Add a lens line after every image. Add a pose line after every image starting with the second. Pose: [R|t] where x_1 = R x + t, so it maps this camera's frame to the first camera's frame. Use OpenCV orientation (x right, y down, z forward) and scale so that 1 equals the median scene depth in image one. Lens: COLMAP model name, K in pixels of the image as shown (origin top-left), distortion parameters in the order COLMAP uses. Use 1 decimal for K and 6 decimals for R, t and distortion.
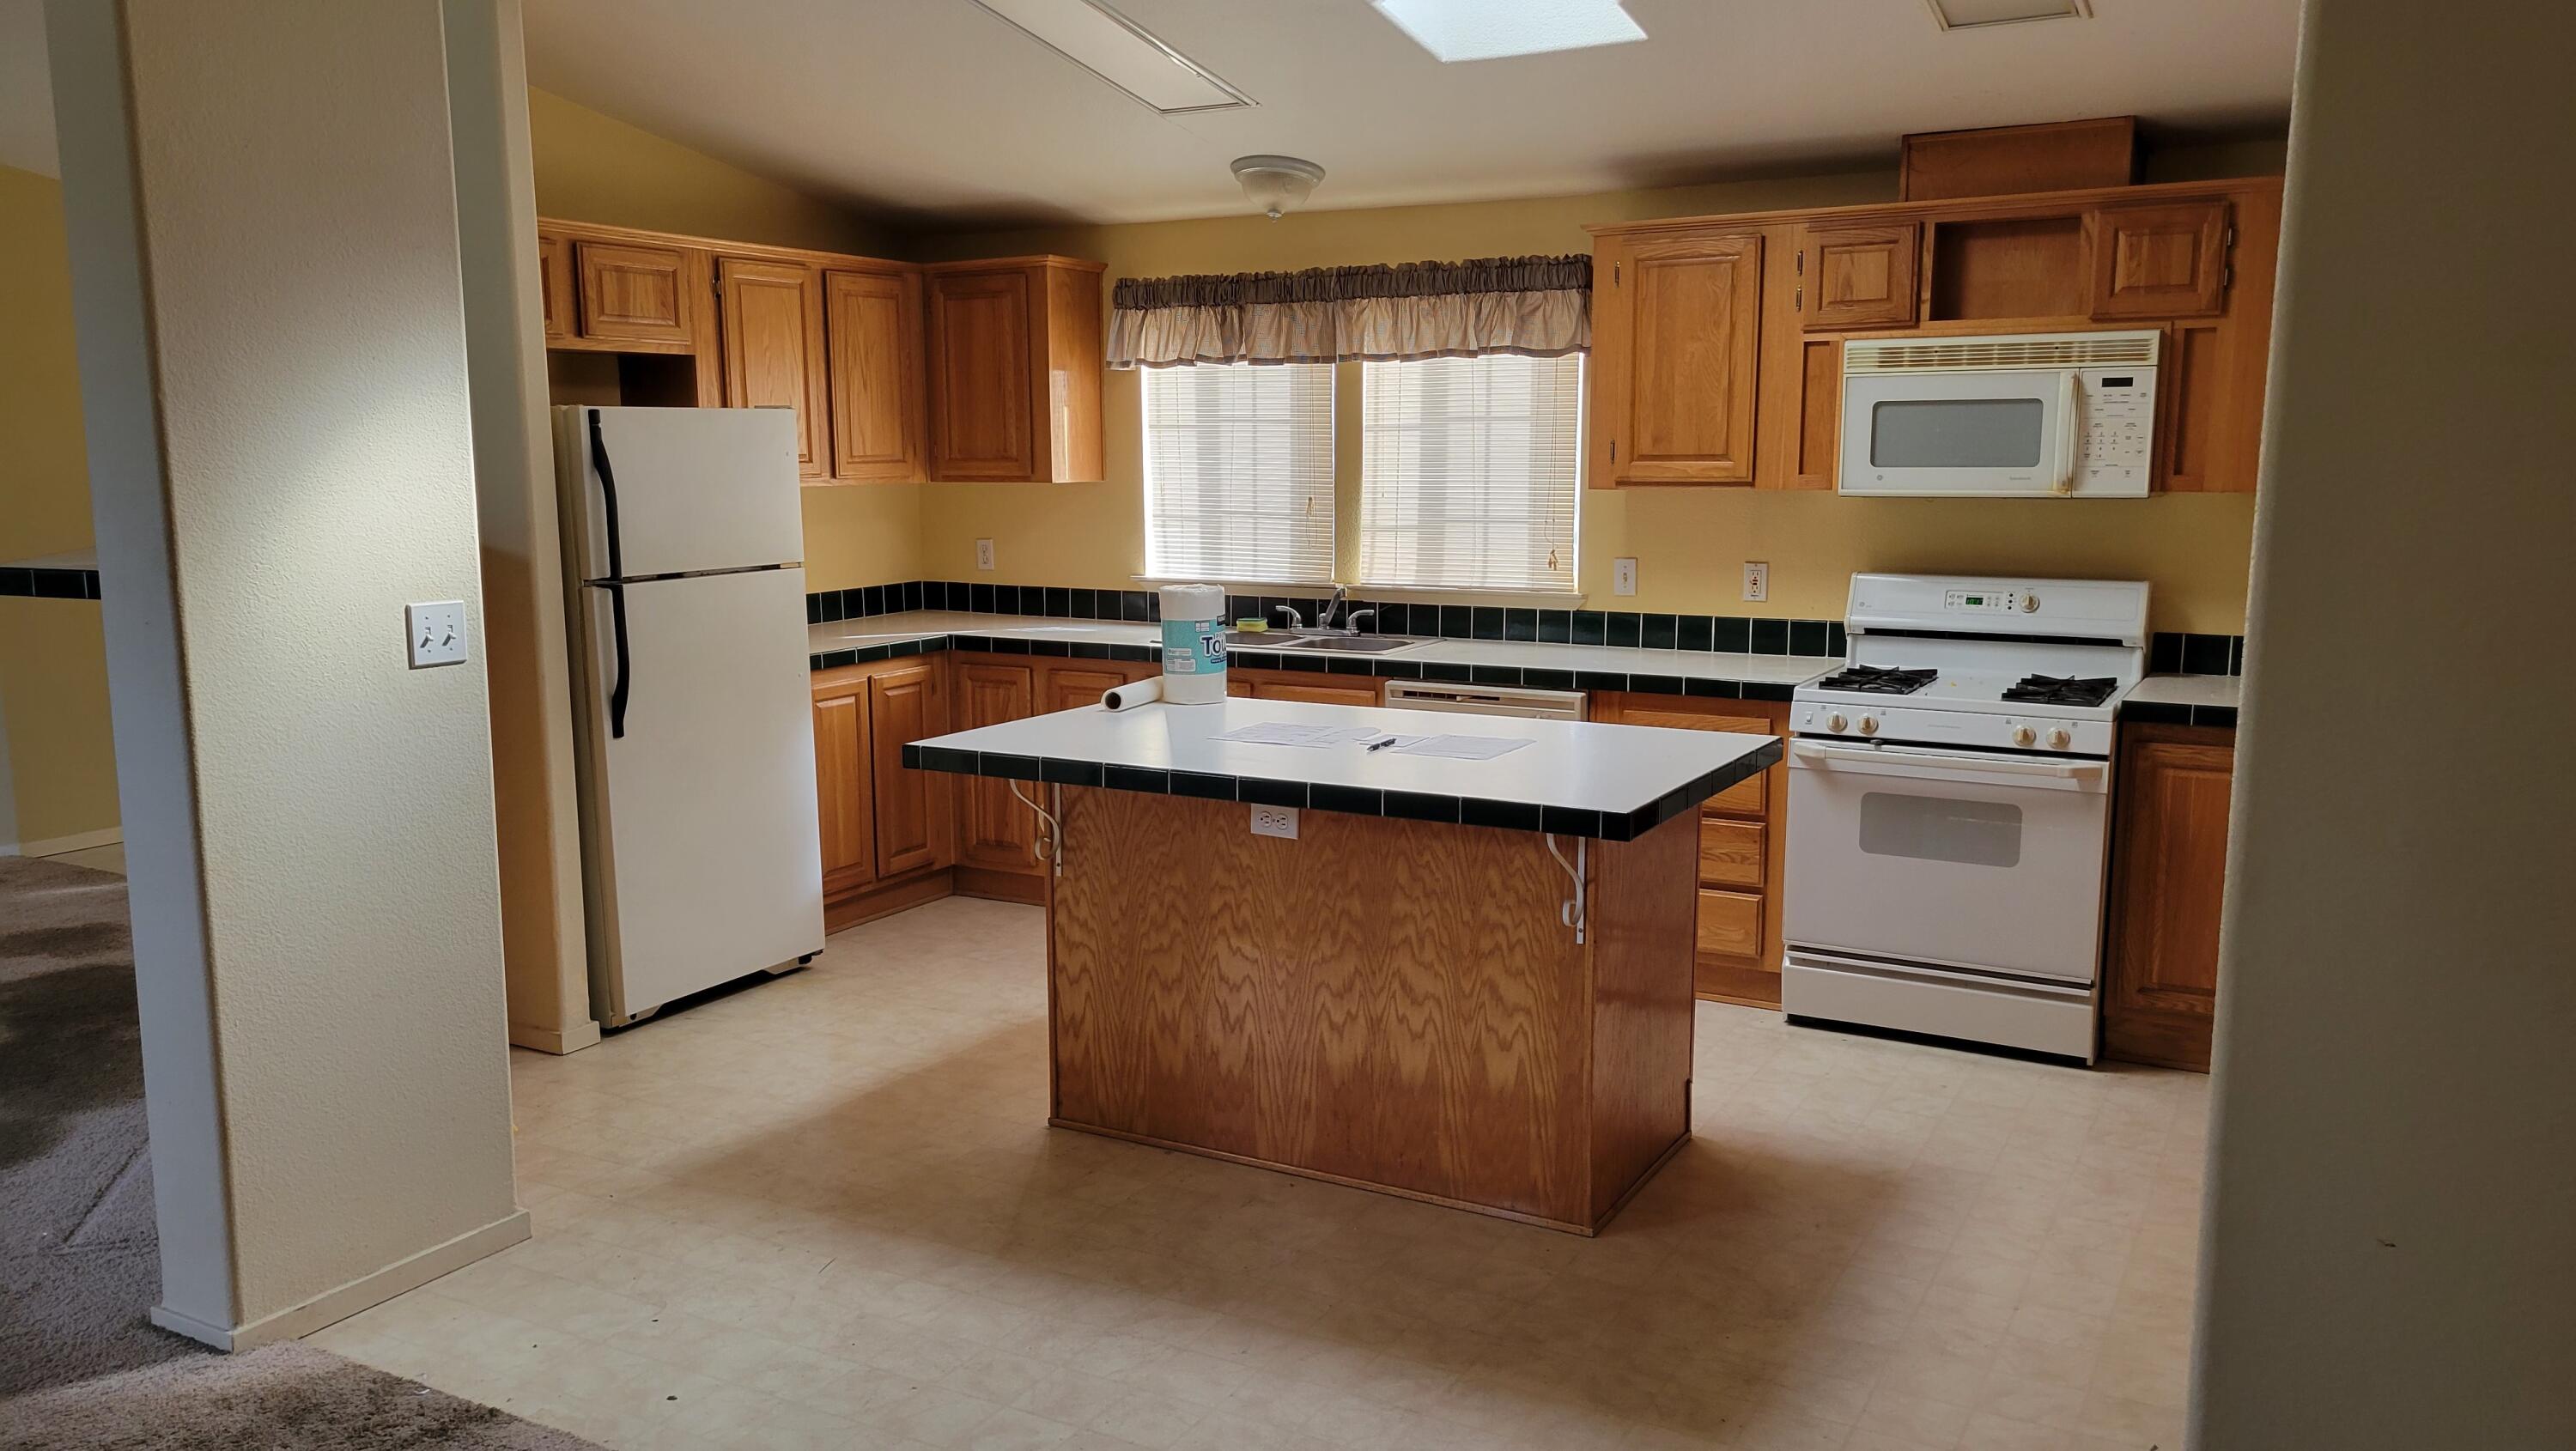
lens RADIAL K [[1953.8, 0, 1283.2], [0, 1953.8, 754.0], [0, 0, 1]] dist [0.054172, -0.002367]
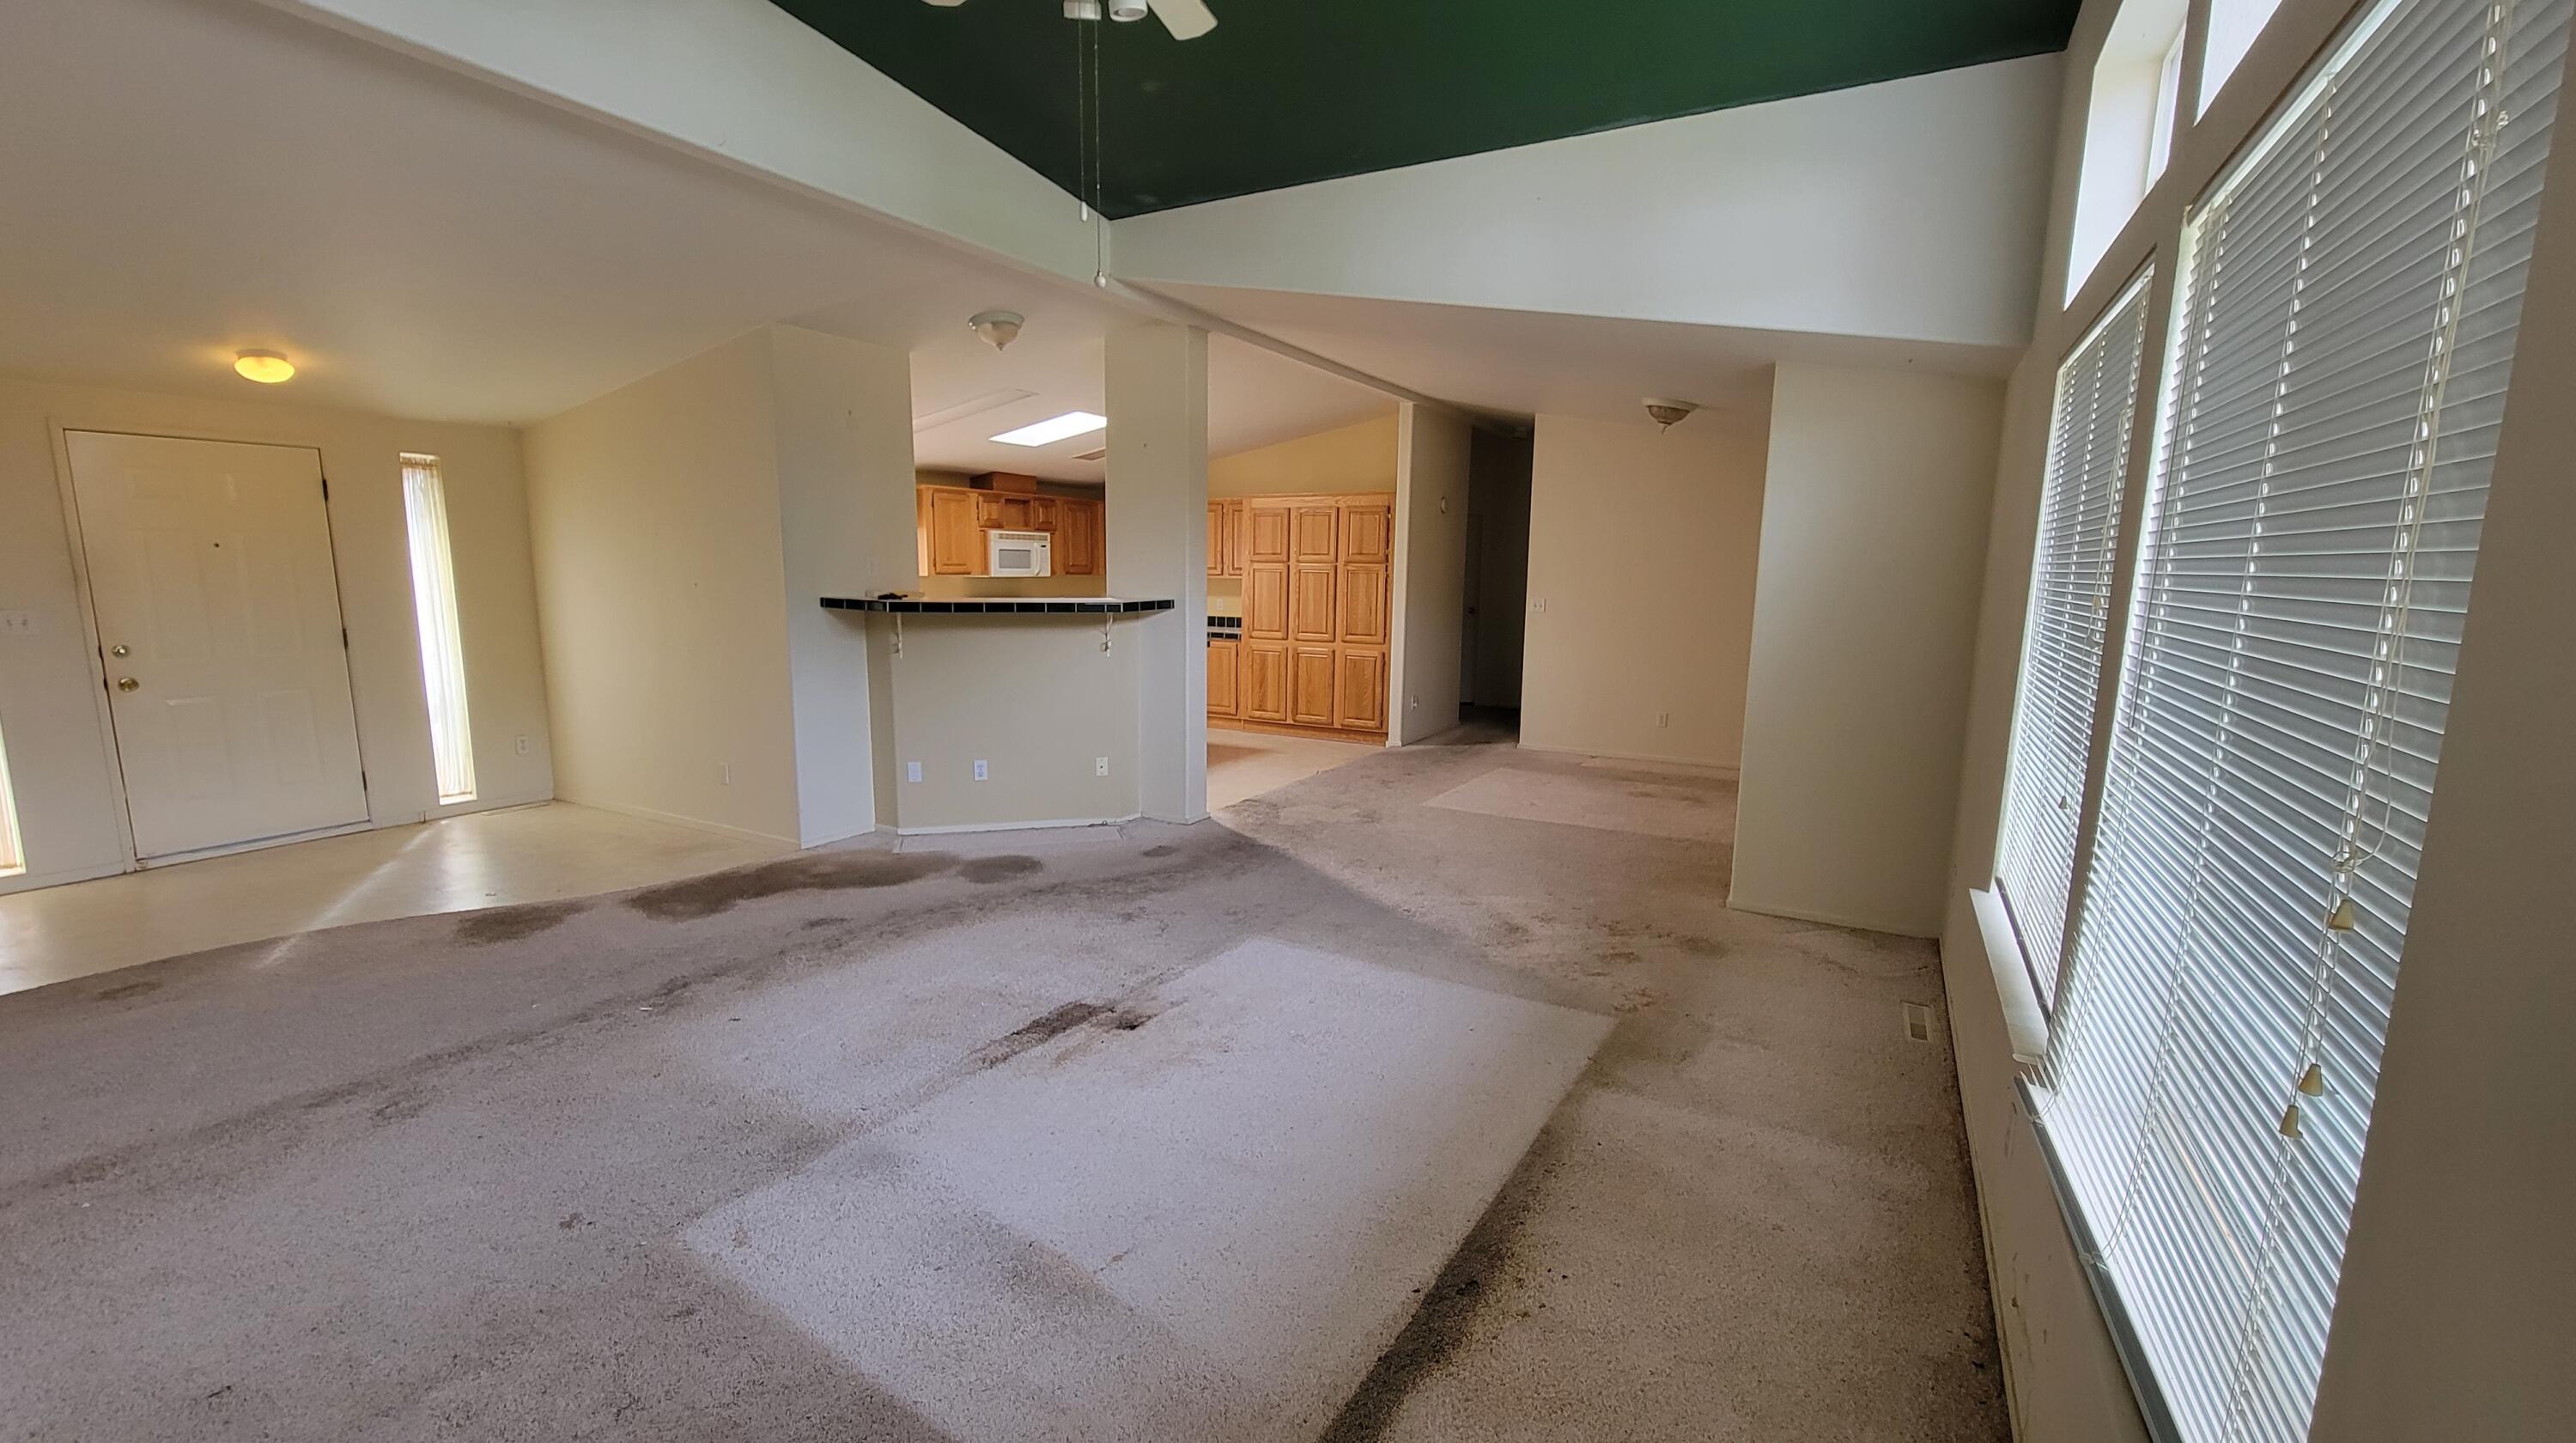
lens RADIAL K [[1052.3, 0, 1292.5], [0, 1052.3, 732.5], [0, 0, 1]] dist [-0.001602, -0.000061]
pose [[-0.011431, -0.155638, 0.987748, -1.562128], [0.149101, 0.976504, 0.155592, -0.077988], [-0.988756, 0.149053, 0.012043, 0.532035]]
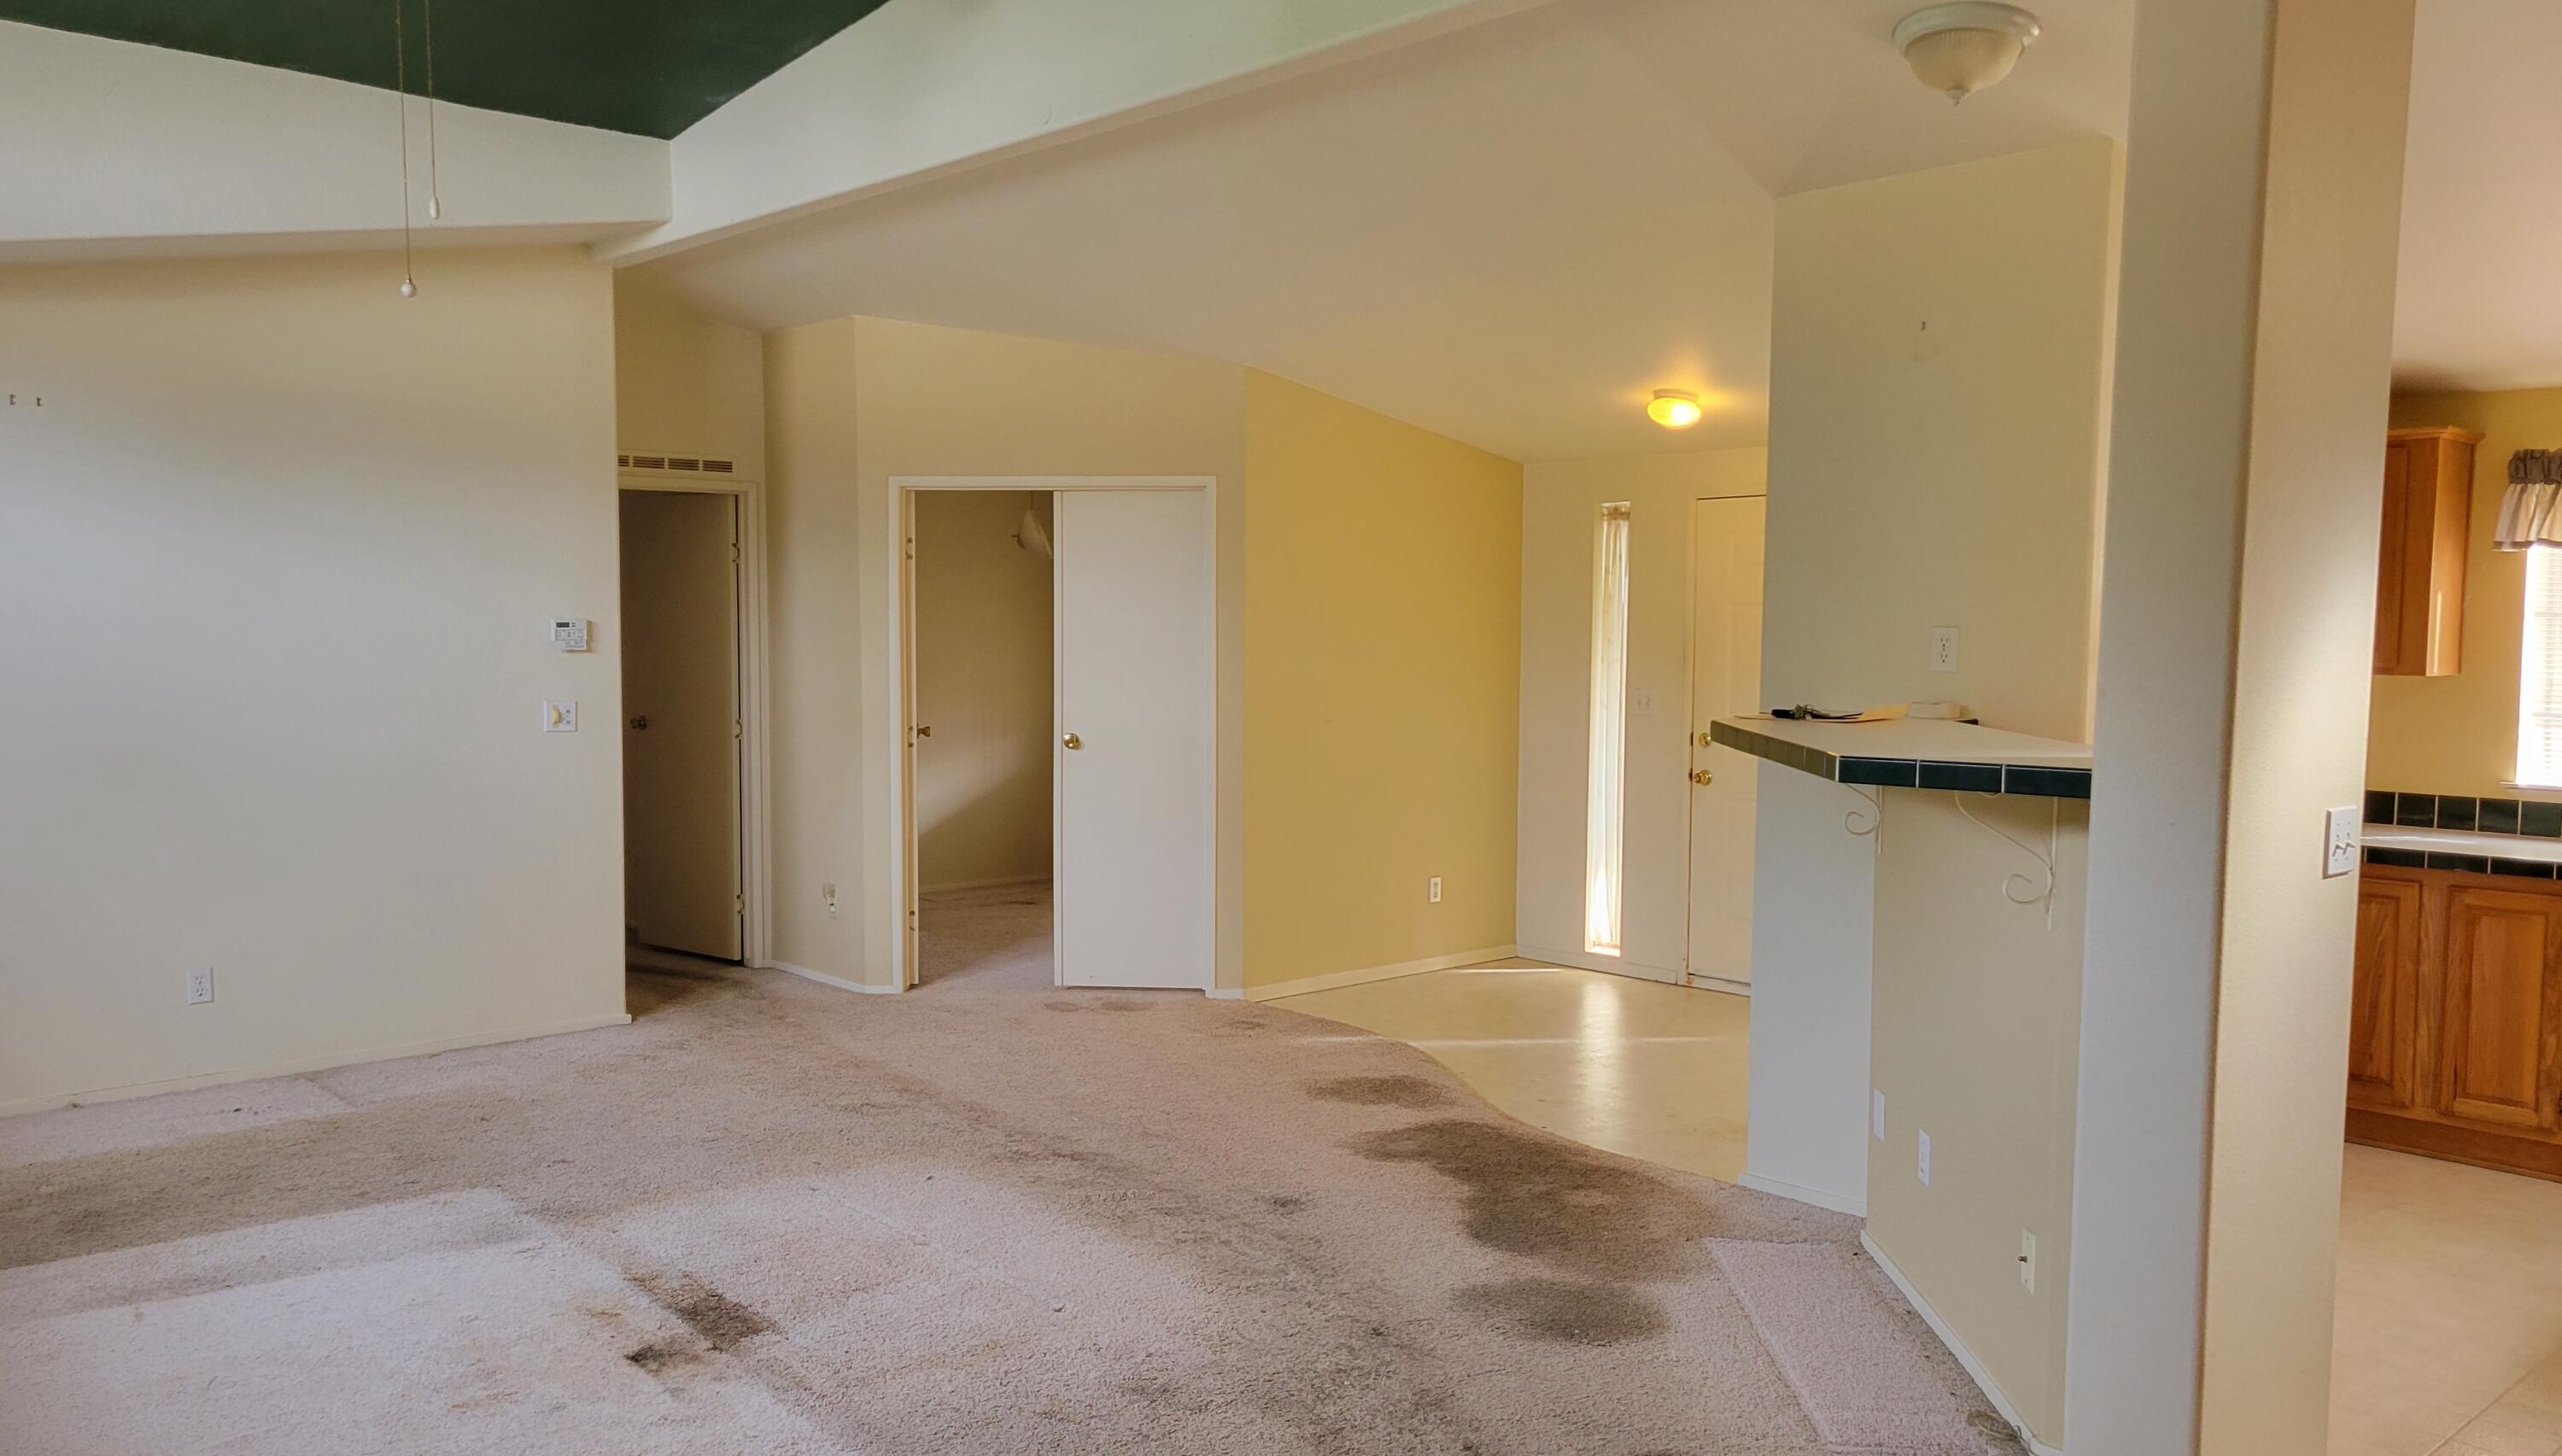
lens RADIAL K [[1958.0, 0, 1239.8], [0, 1958.0, 772.2], [0, 0, 1]] dist [0.041952, -0.001146]
pose [[0.947634, 0.035389, -0.317392, -0.435474], [-0.060845, 0.995644, -0.070649, 0.003169], [0.313509, 0.086261, 0.945659, -0.033321]]
